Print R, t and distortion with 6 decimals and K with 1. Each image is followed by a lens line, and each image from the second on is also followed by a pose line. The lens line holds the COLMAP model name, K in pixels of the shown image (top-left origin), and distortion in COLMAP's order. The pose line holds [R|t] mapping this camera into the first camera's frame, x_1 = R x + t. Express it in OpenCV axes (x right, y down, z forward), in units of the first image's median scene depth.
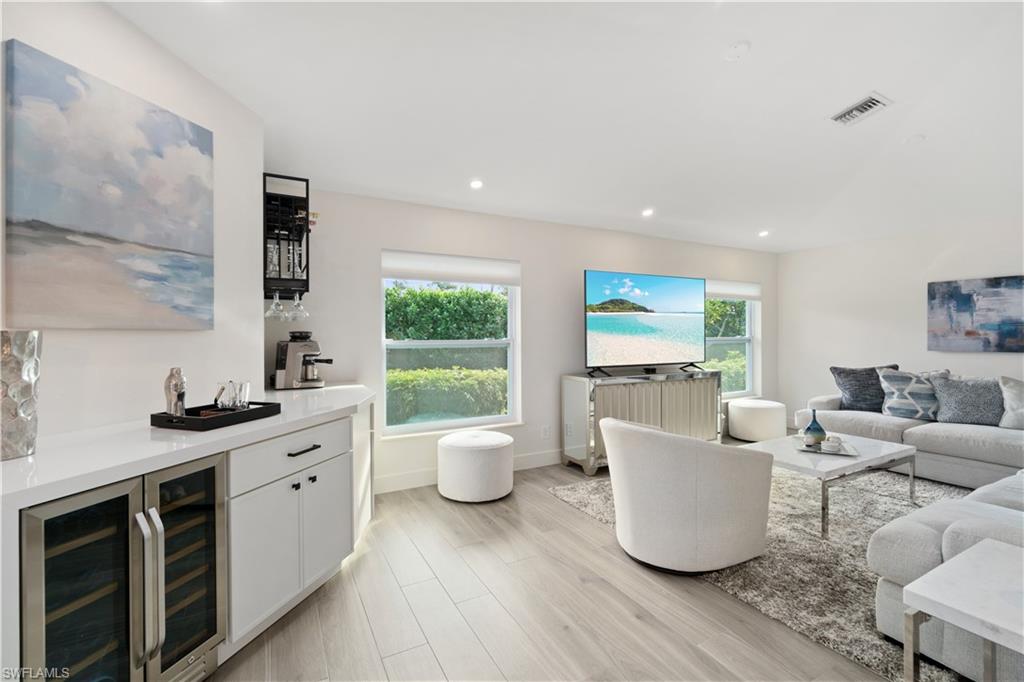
lens RADIAL K [[443.7, 0, 505.1], [0, 443.7, 333.7], [0, 0, 1]] dist [-0.003754, 0.000327]
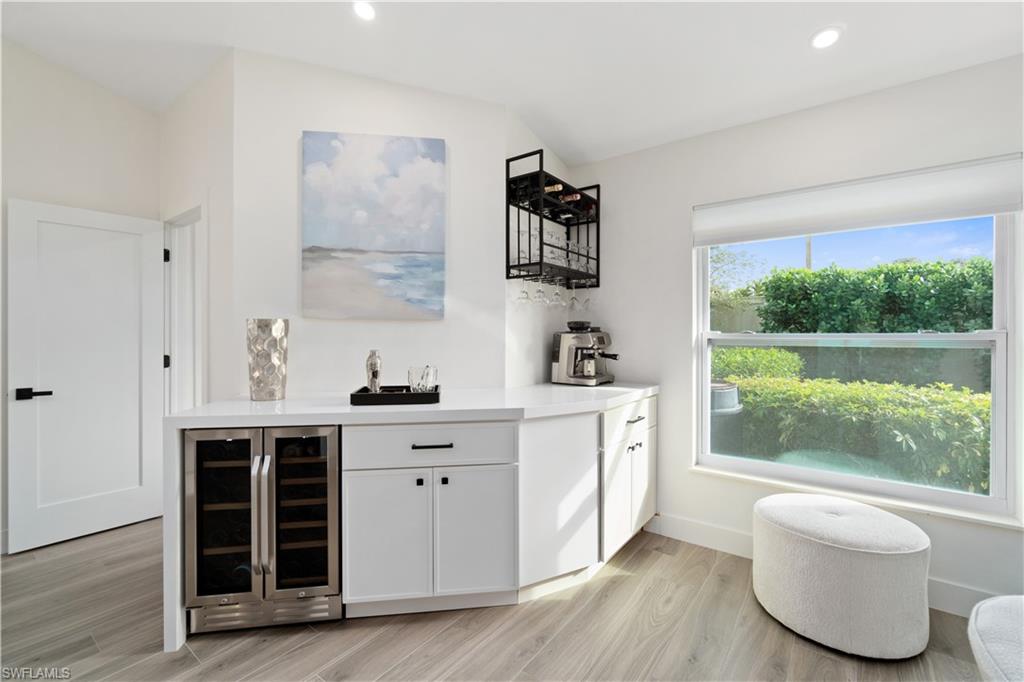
lens RADIAL K [[443.7, 0, 505.1], [0, 443.7, 333.7], [0, 0, 1]] dist [-0.003754, 0.000327]
pose [[0.421675, 0.003459, -0.906740, 0.294158], [-0.001374, 0.999994, 0.003175, 0.017357], [0.906746, -0.000093, 0.421678, 0.490689]]
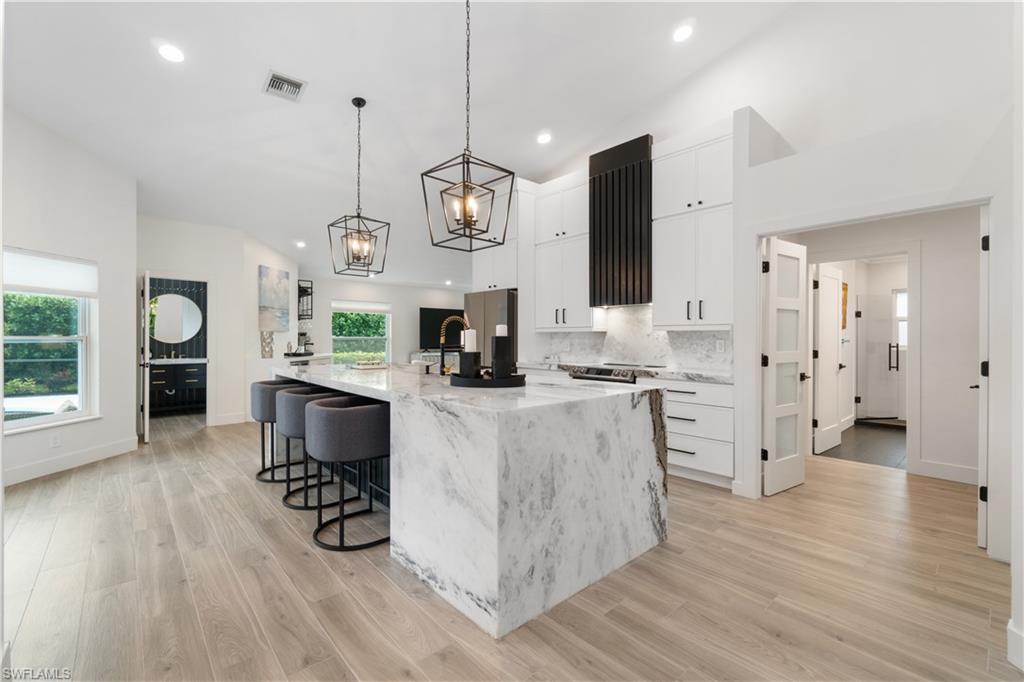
lens RADIAL K [[439.7, 0, 512.0], [0, 439.7, 341.0], [0, 0, 1]] dist [-0.012764, 0.000094]
pose [[0.970654, 0.003487, 0.240457, 0.129562], [-0.005184, 0.999966, 0.006424, 0.023124], [-0.240426, -0.007482, 0.970639, -1.902316]]
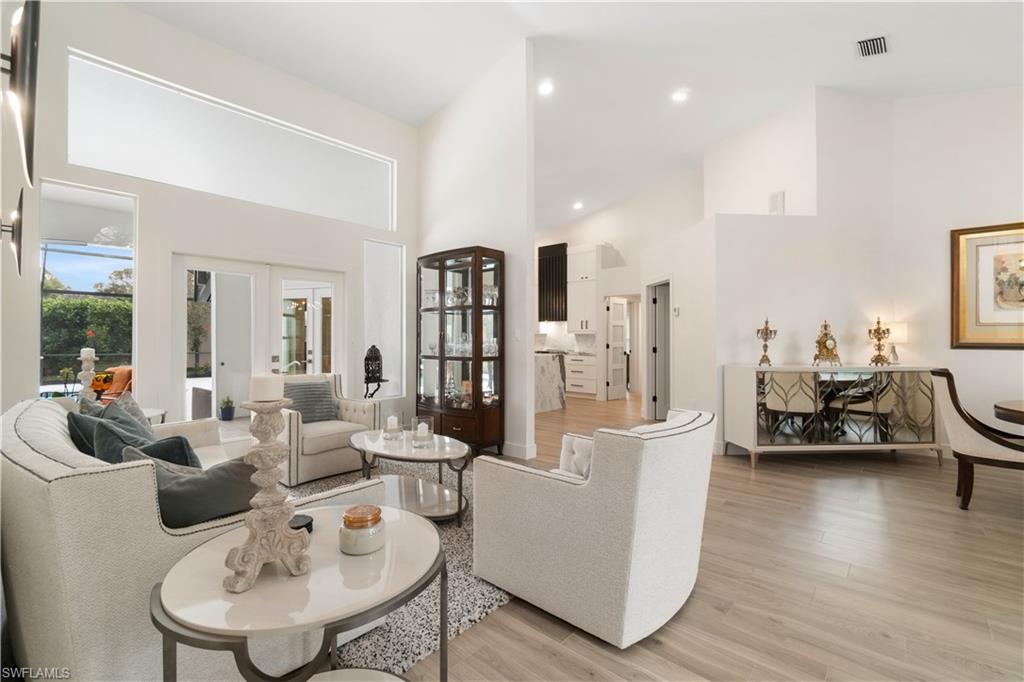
lens RADIAL K [[445.5, 0, 509.4], [0, 445.5, 337.8], [0, 0, 1]] dist [-0.003852, -0.000030]
pose [[0.937631, 0.003824, 0.347611, -0.546187], [-0.004707, 0.999987, 0.001694, 0.021343], [-0.347600, -0.003225, 0.937637, -3.404902]]
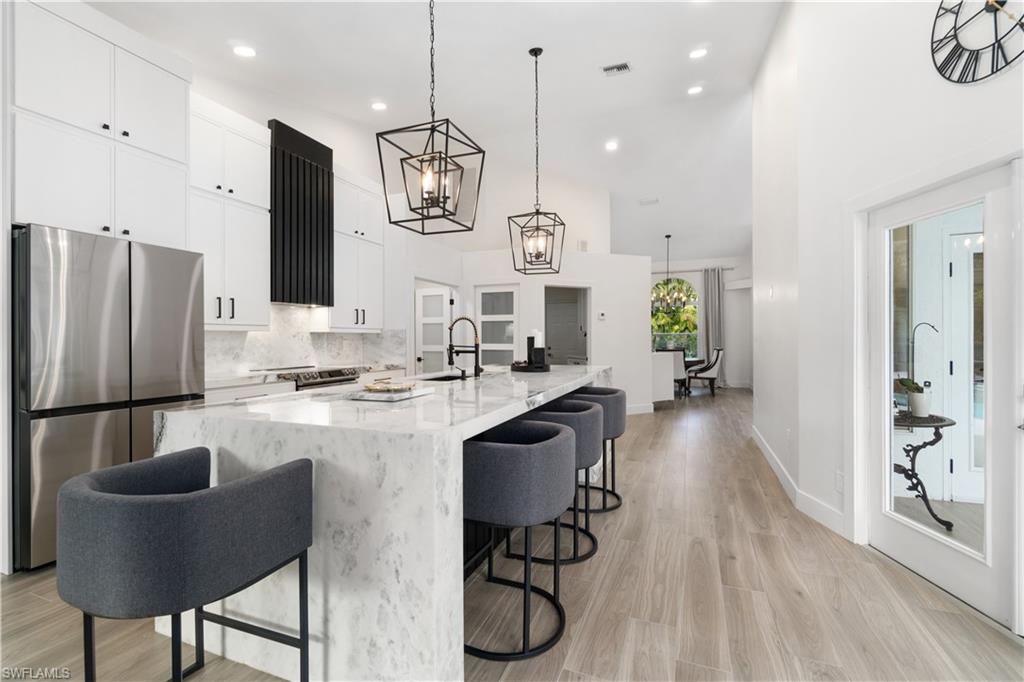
lens RADIAL K [[452.3, 0, 507.4], [0, 452.3, 339.1], [0, 0, 1]] dist [-0.002782, -0.000441]
pose [[-0.642578, 0.005222, 0.766203, -0.691138], [0.007329, 0.999973, -0.000669, 0.026295], [-0.766185, 0.005185, -0.642599, -0.091584]]
